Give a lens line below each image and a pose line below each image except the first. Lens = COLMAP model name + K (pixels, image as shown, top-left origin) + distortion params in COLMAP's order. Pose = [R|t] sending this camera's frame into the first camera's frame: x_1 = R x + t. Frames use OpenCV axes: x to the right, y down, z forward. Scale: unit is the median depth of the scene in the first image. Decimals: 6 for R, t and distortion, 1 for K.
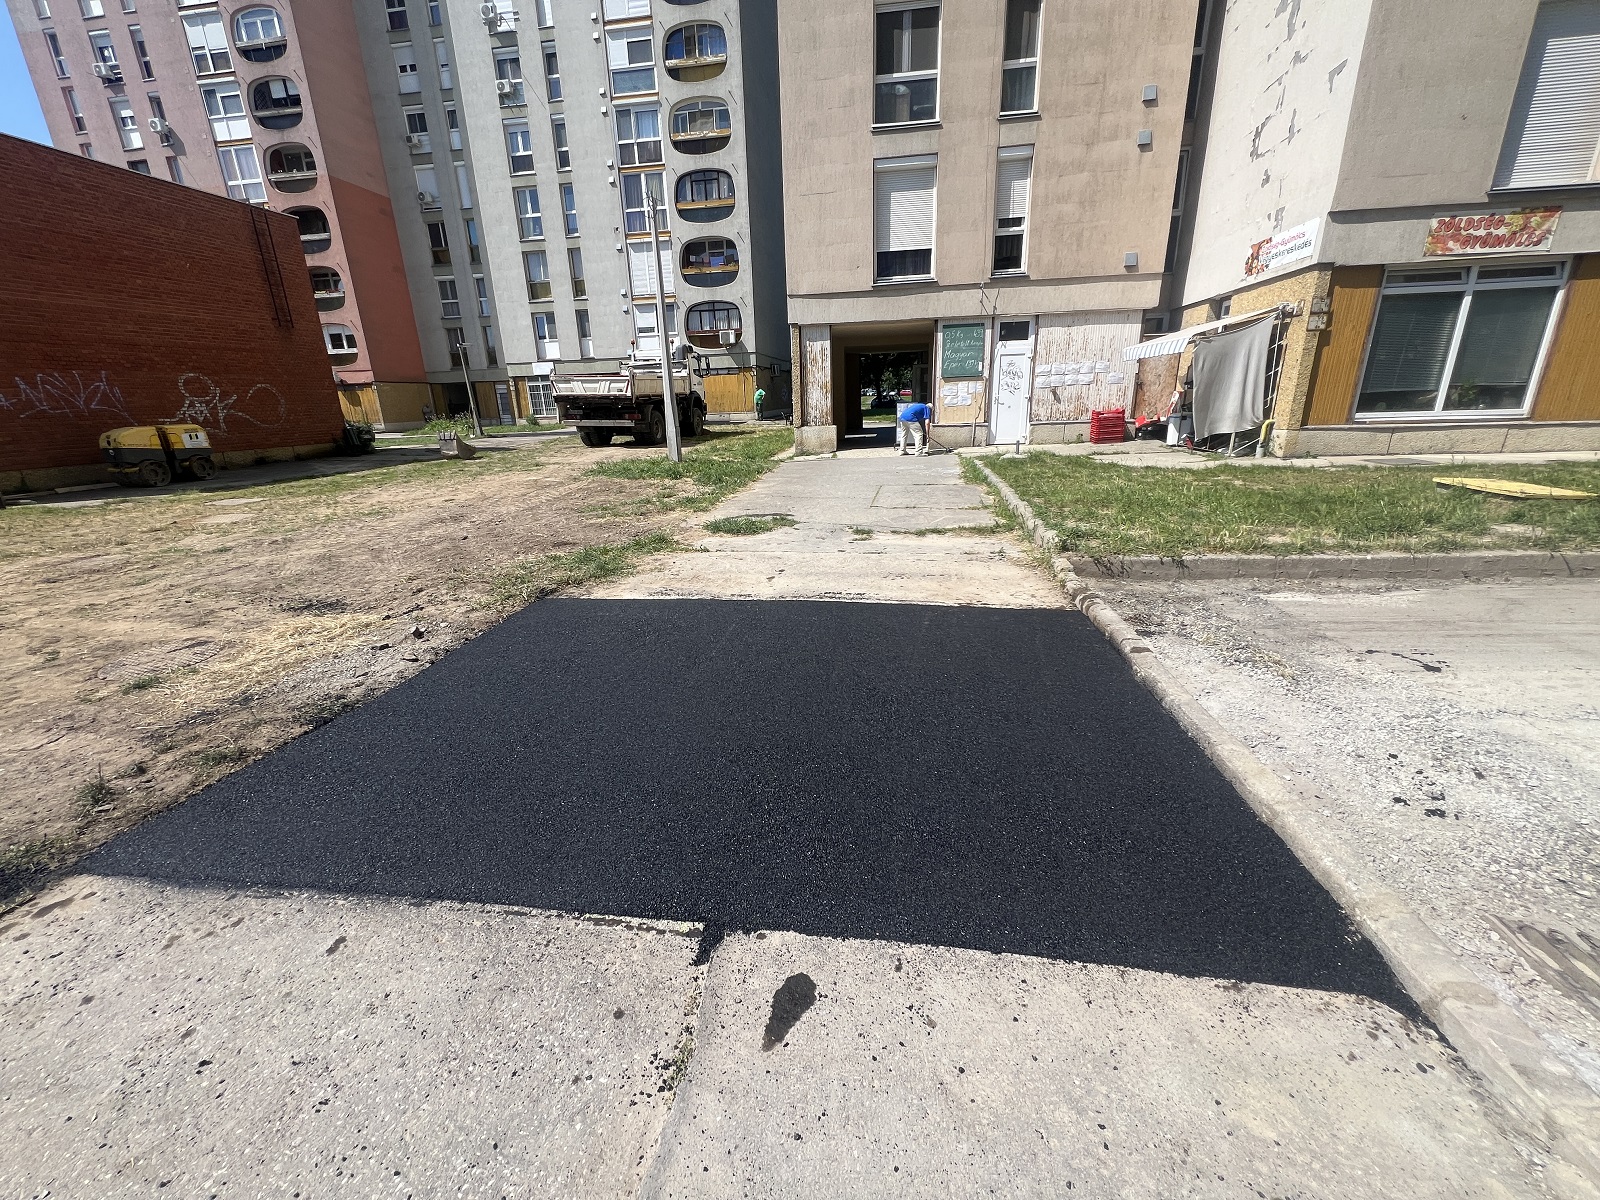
lens RADIAL K [[634.3, 0, 802.9], [0, 634.3, 608.1], [0, 0, 1]] dist [-0.001886, 0.001324]
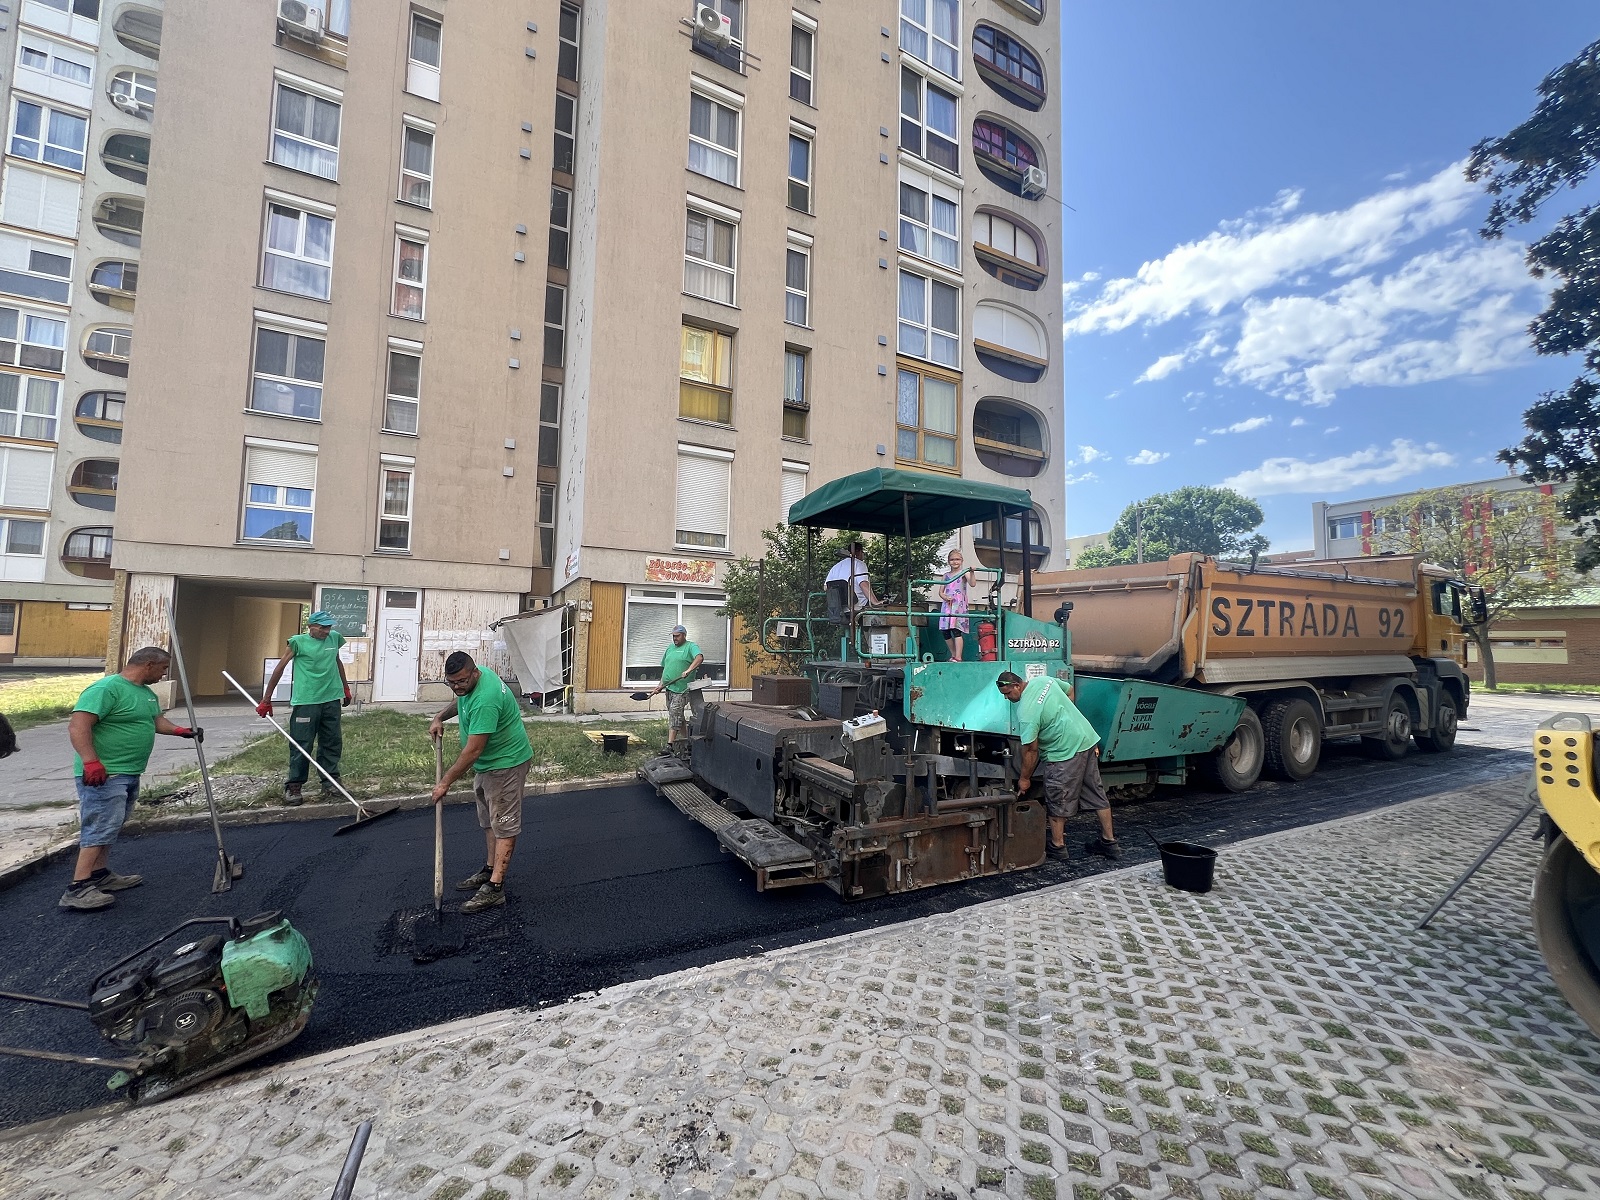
lens RADIAL K [[634.3, 0, 798.7], [0, 634.3, 598.2], [0, 0, 1]] dist [-0.001886, 0.001324]
pose [[0.809982, 0.091641, 0.579251, 0.261897], [0.142516, 0.927348, -0.345997, 0.033233], [-0.568875, 0.362804, 0.738075, -0.189052]]
